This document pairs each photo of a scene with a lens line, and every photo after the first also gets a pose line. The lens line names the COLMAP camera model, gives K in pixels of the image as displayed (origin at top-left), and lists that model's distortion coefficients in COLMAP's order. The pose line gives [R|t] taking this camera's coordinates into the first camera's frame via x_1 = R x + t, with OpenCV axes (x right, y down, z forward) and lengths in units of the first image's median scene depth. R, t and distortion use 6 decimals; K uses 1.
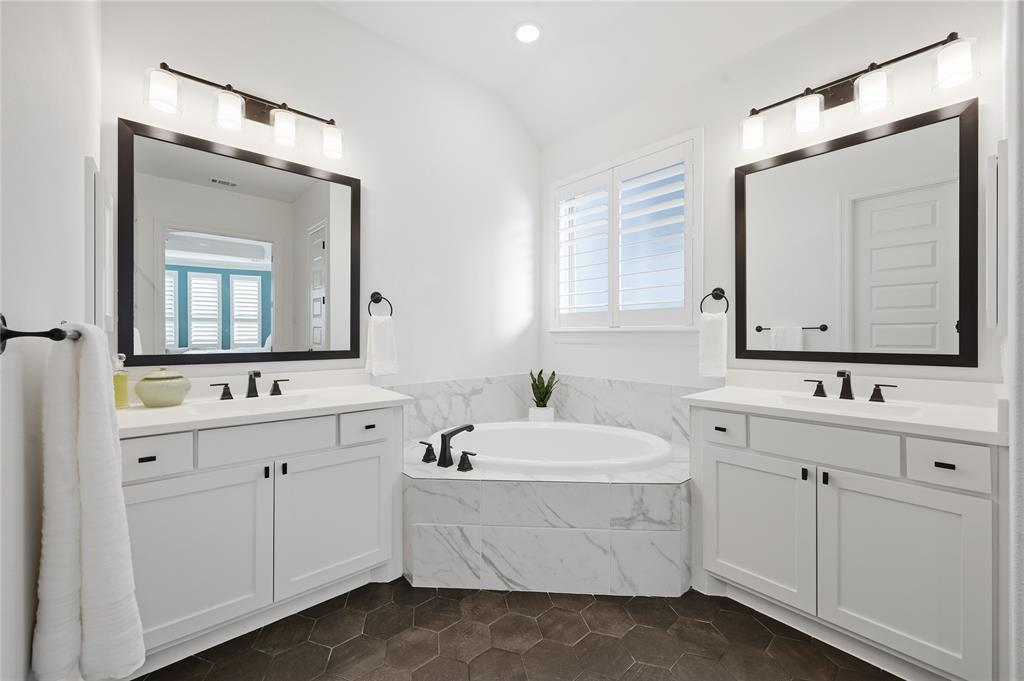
lens RADIAL K [[401.3, 0, 515.7], [0, 401.3, 343.6], [0, 0, 1]] dist [-0.011003, 0.000211]
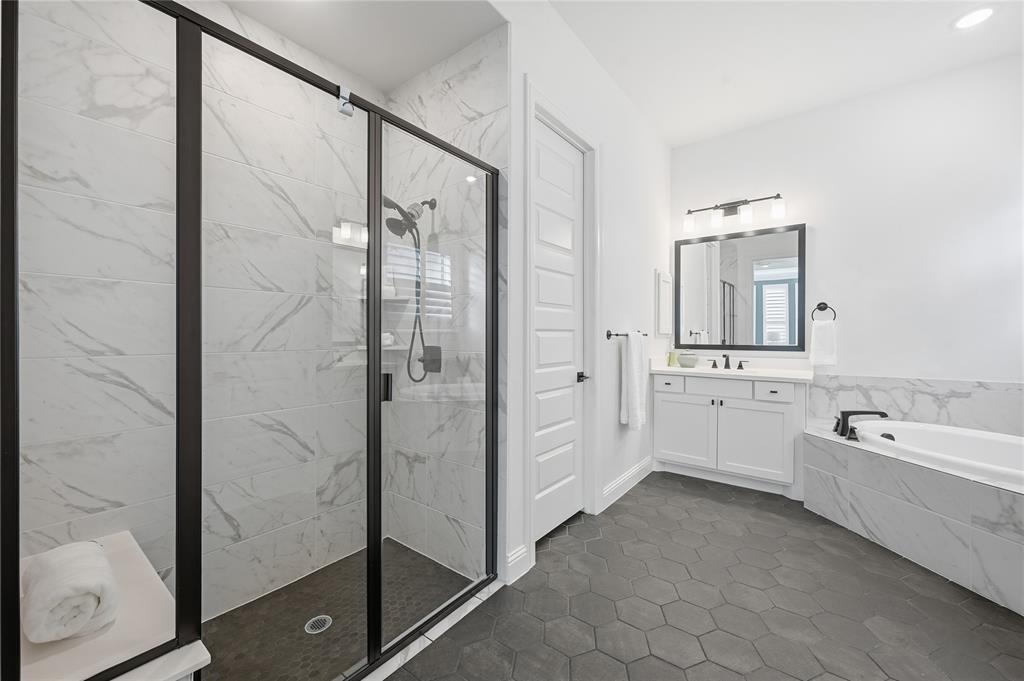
lens RADIAL K [[401.3, 0, 511.3], [0, 401.3, 336.5], [0, 0, 1]] dist [-0.011003, 0.000211]
pose [[0.216204, 0.010382, -0.976293, 0.948271], [-0.015798, 0.999850, 0.007134, -0.011503], [0.976220, 0.013881, 0.216335, -0.377195]]
